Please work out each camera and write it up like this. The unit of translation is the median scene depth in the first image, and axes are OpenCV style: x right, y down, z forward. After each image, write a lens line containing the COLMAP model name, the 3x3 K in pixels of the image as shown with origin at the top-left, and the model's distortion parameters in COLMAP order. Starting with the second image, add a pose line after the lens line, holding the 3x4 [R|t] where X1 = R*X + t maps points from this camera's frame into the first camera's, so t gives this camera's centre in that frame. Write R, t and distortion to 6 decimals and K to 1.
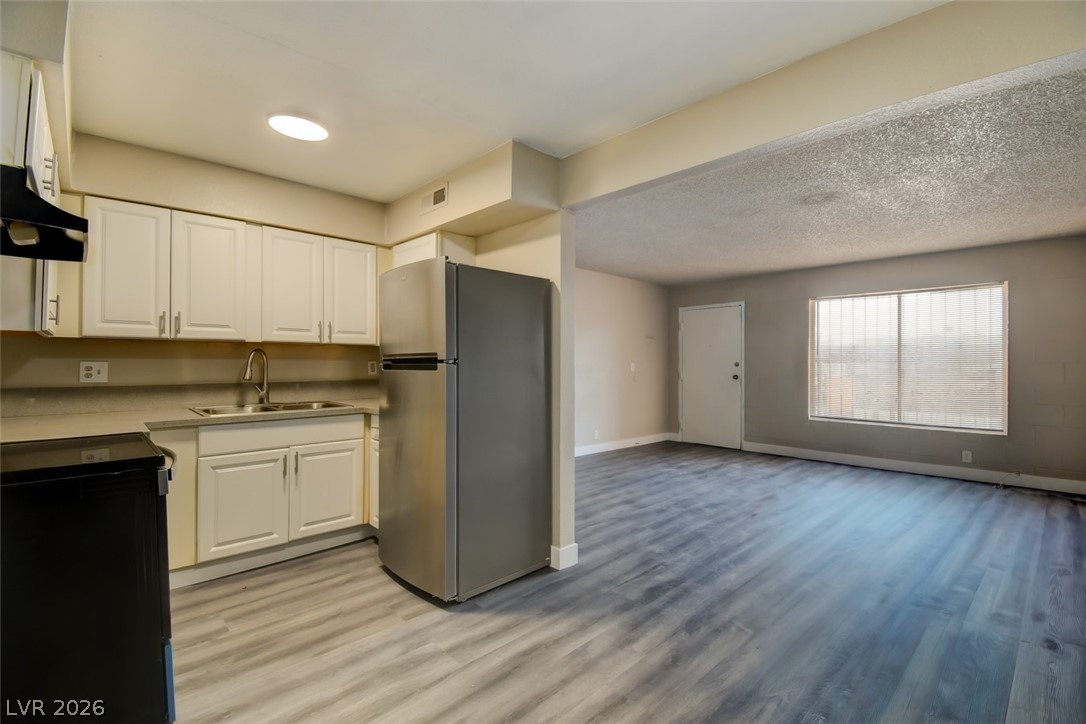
lens RADIAL K [[472.3, 0, 544.4], [0, 472.3, 359.4], [0, 0, 1]] dist [0.018994, -0.019195]
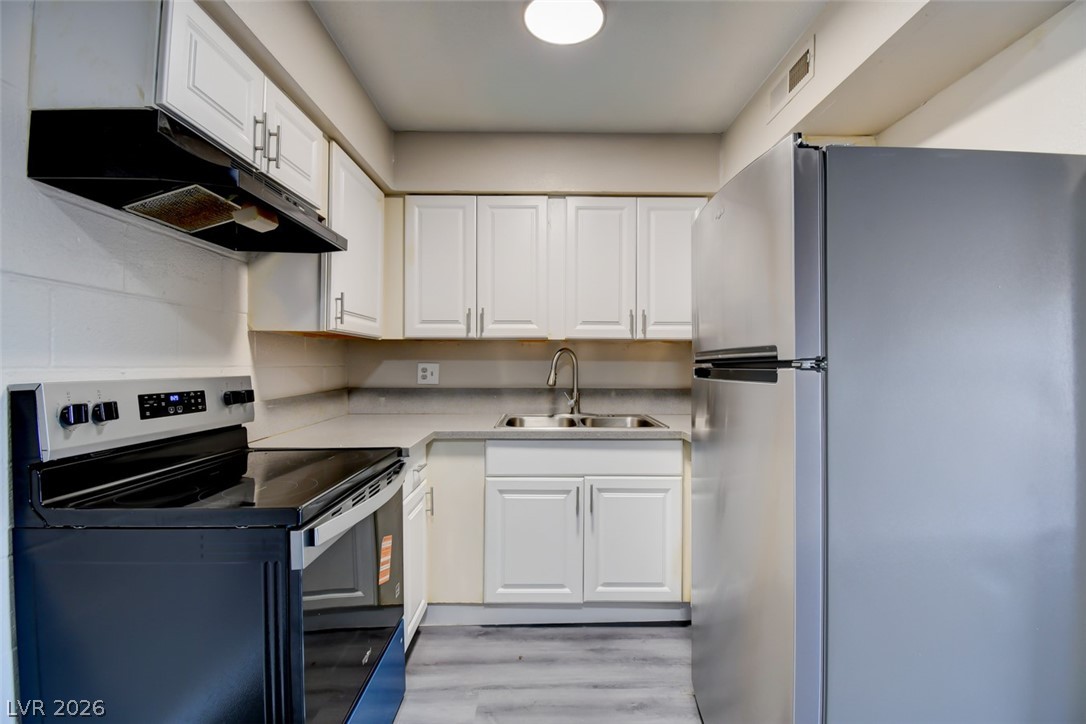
lens RADIAL K [[502.3, 0, 543.0], [0, 502.3, 362.0], [0, 0, 1]] dist [0.025908, -0.034094]
pose [[0.740764, -0.000697, -0.671765, -0.052375], [0.002363, 0.999996, 0.001569, 0.000821], [0.671761, -0.002750, 0.740763, 0.406376]]
